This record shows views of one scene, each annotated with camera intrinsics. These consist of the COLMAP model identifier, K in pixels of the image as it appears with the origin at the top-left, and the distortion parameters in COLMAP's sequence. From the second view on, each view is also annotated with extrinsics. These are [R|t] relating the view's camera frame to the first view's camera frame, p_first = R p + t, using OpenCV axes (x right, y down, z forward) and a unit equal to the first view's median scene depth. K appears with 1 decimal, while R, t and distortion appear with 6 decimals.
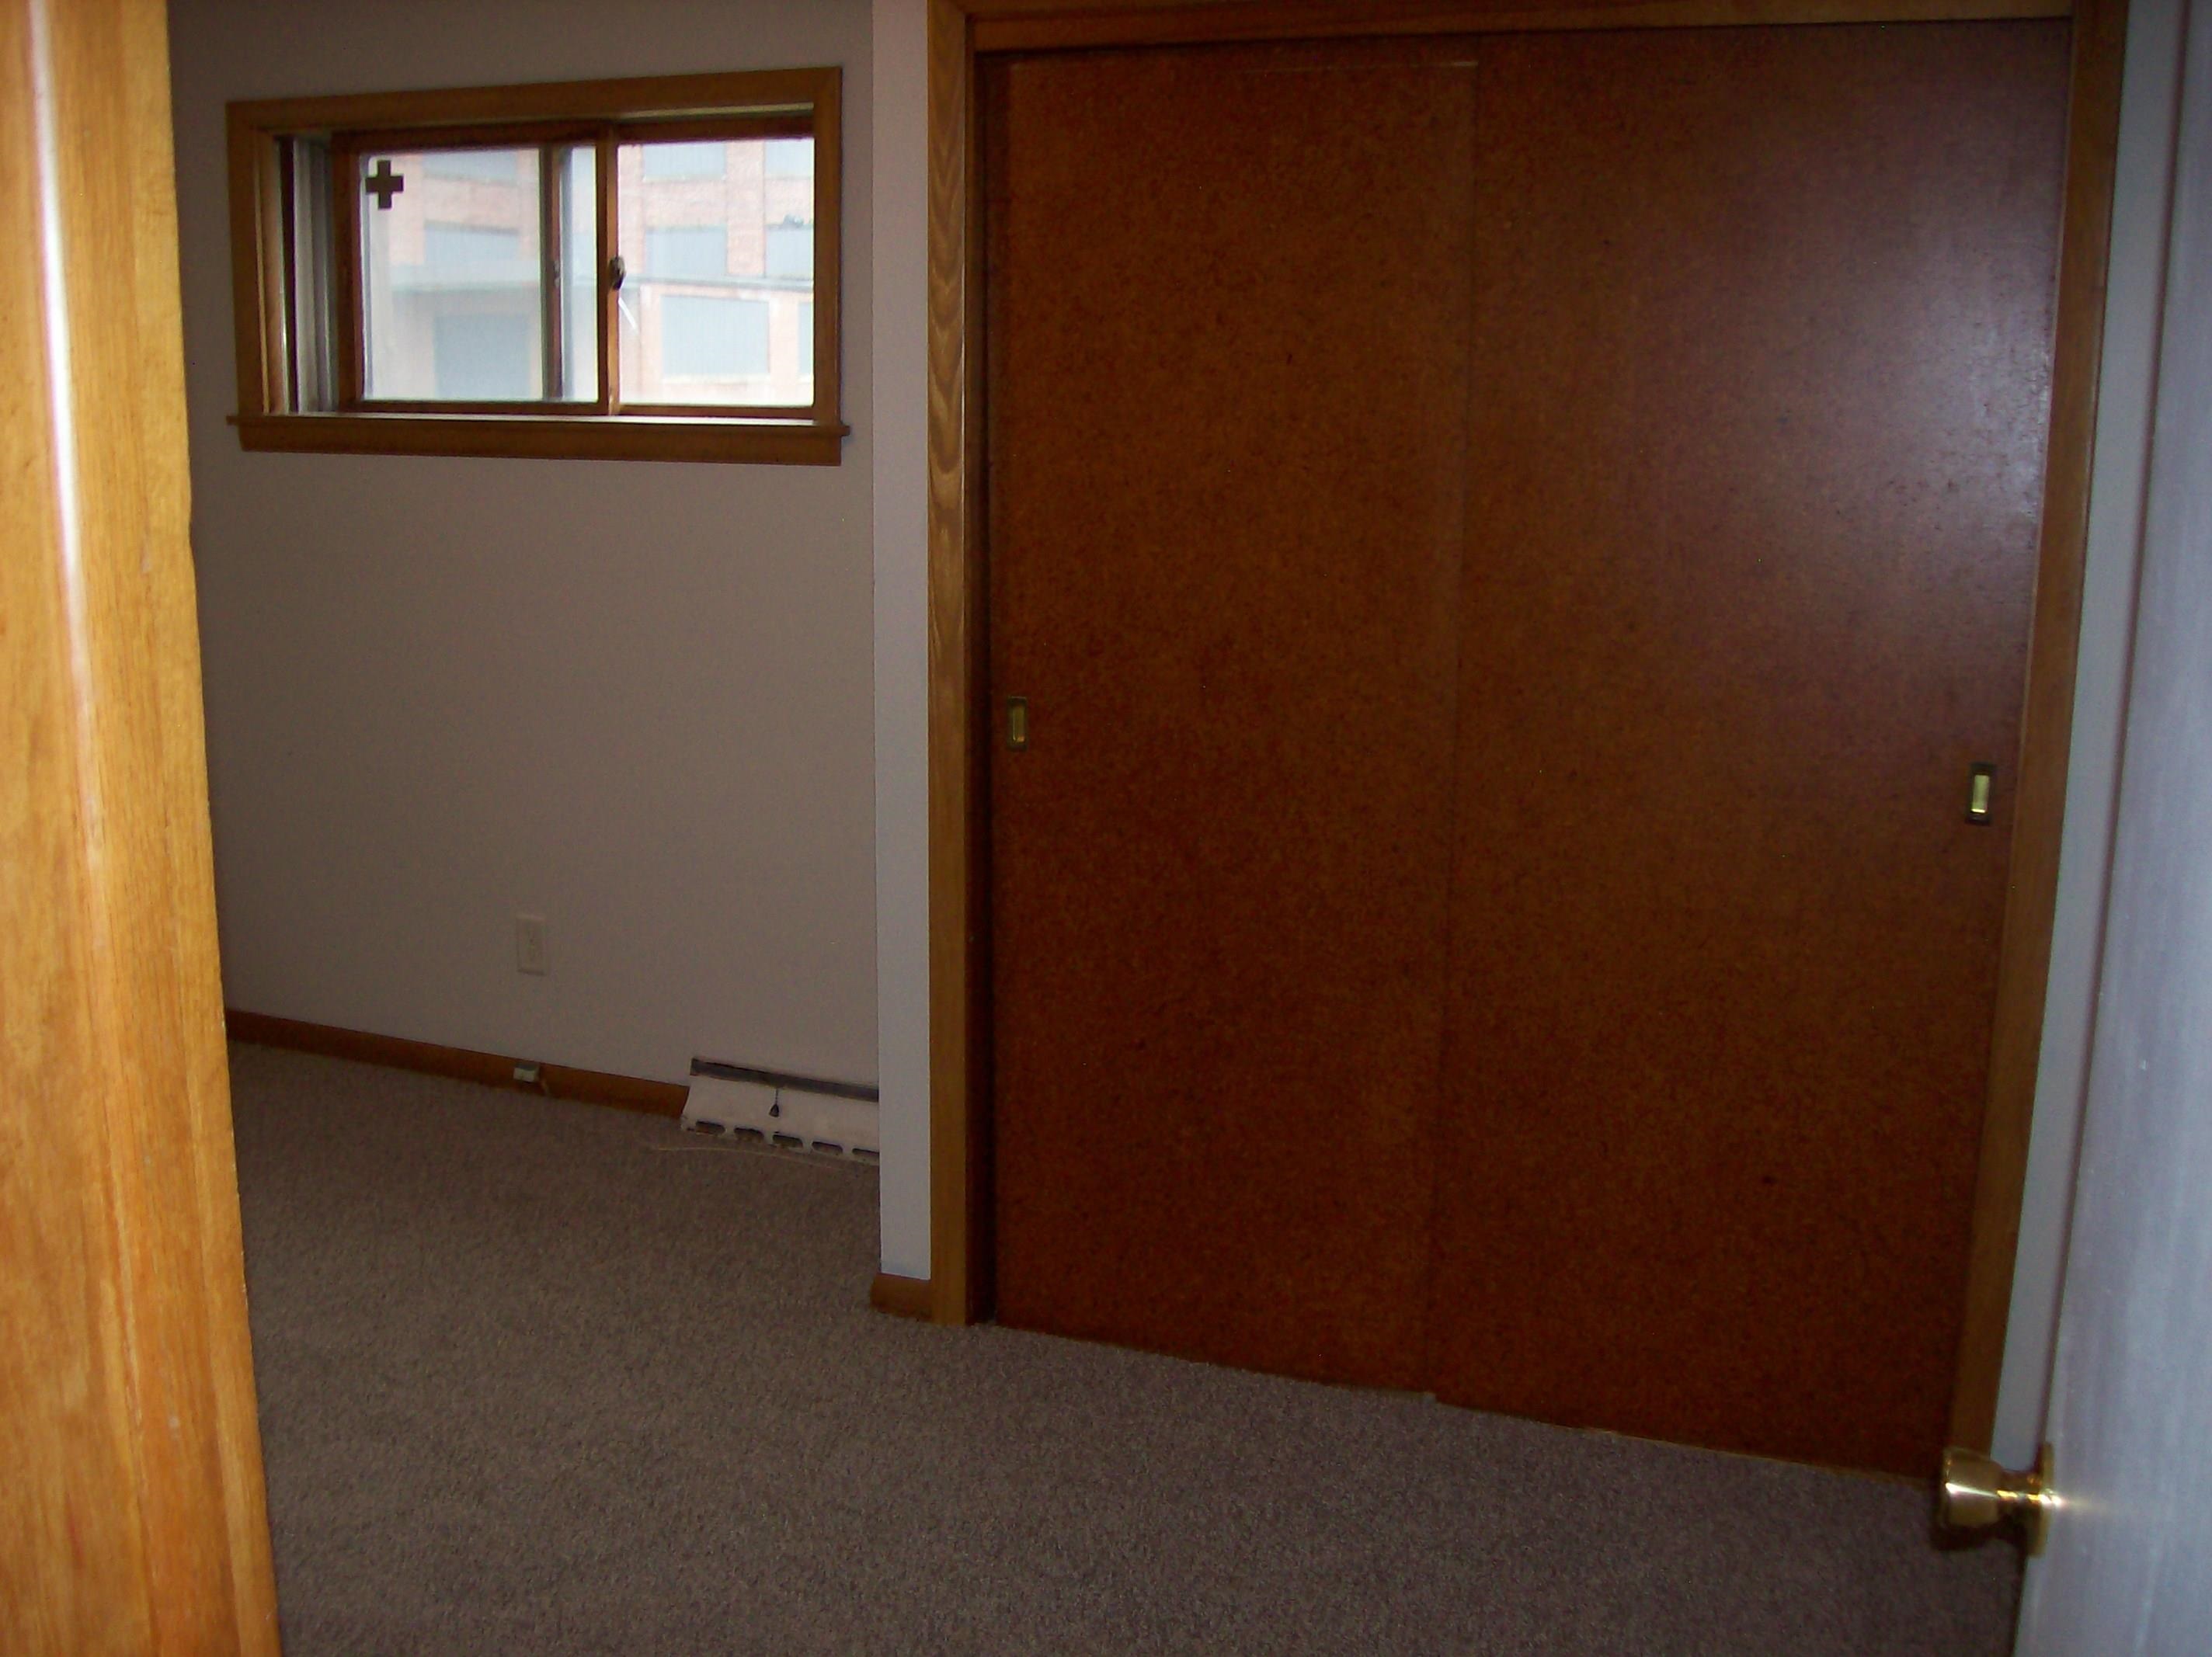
lens RADIAL K [[2408.7, 0, 1110.8], [0, 2408.7, 830.2], [0, 0, 1]] dist [-0.130898, 0.000000]
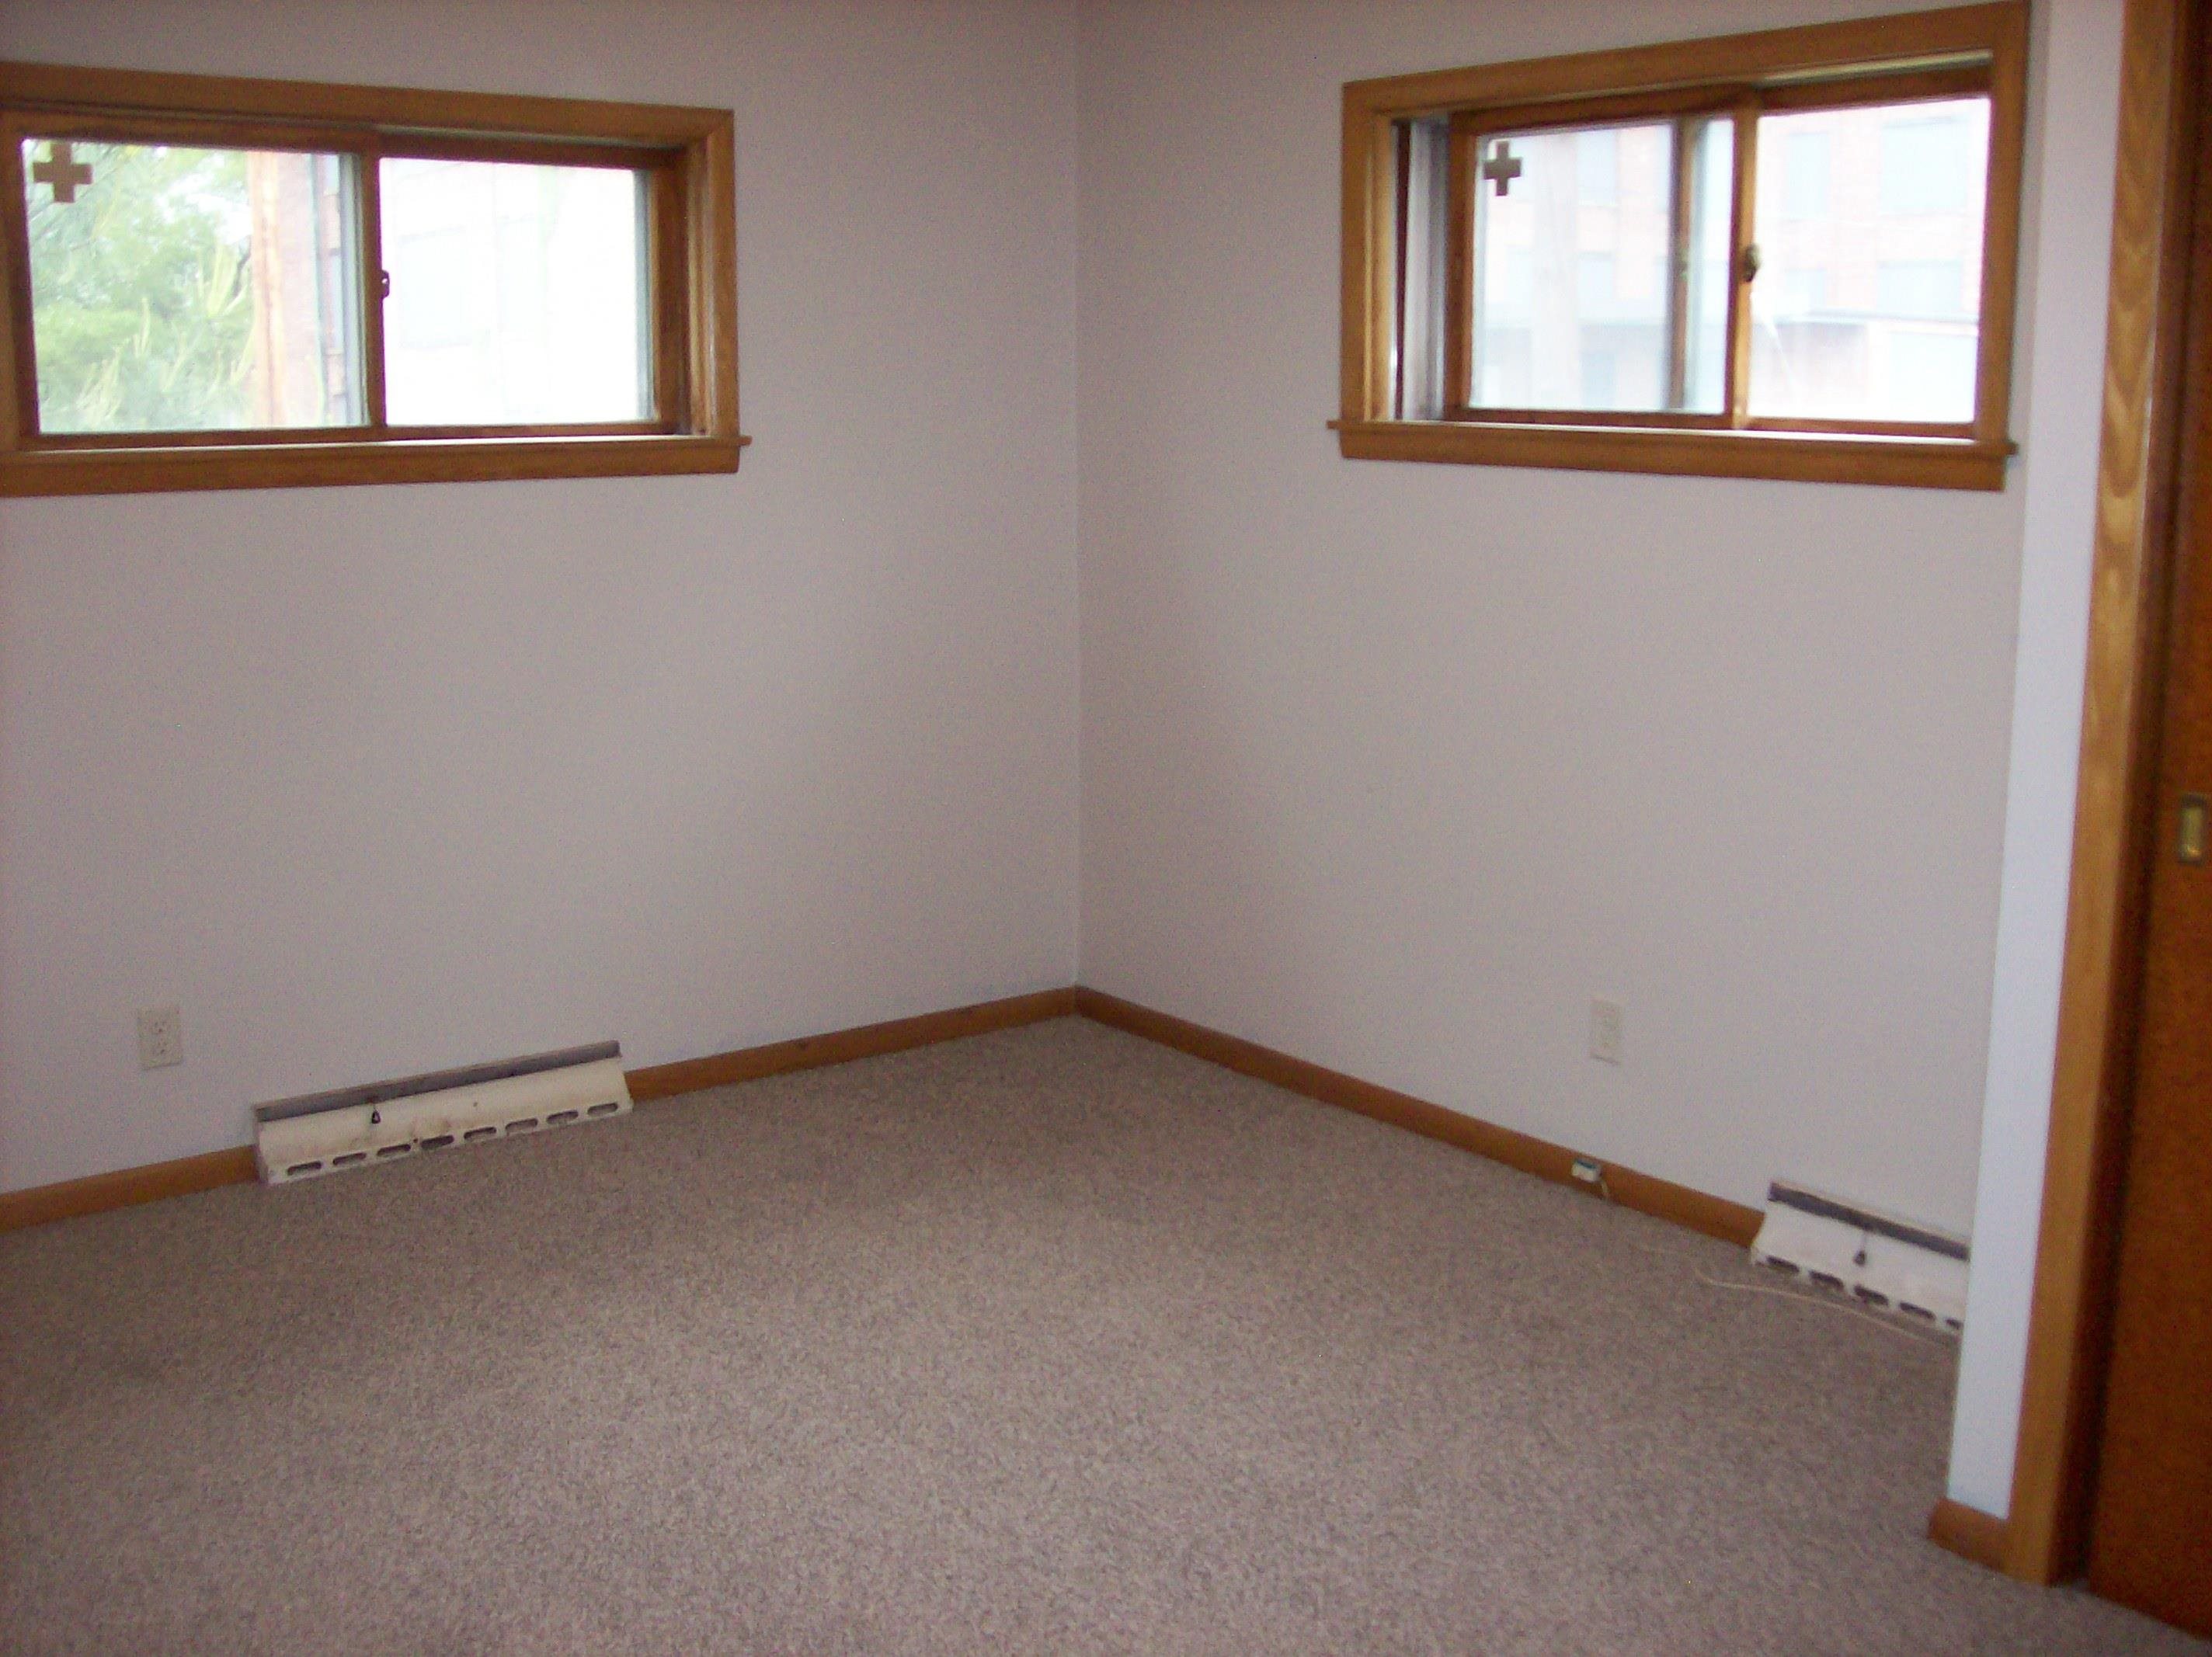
lens RADIAL K [[2408.7, 0, 1114.7], [0, 2408.7, 871.1], [0, 0, 1]] dist [-0.130898, 0.000000]
pose [[0.880909, 0.085173, -0.465559, 0.005380], [-0.086518, 0.996078, 0.018526, -0.012003], [0.465311, 0.023959, 0.884823, 0.144195]]
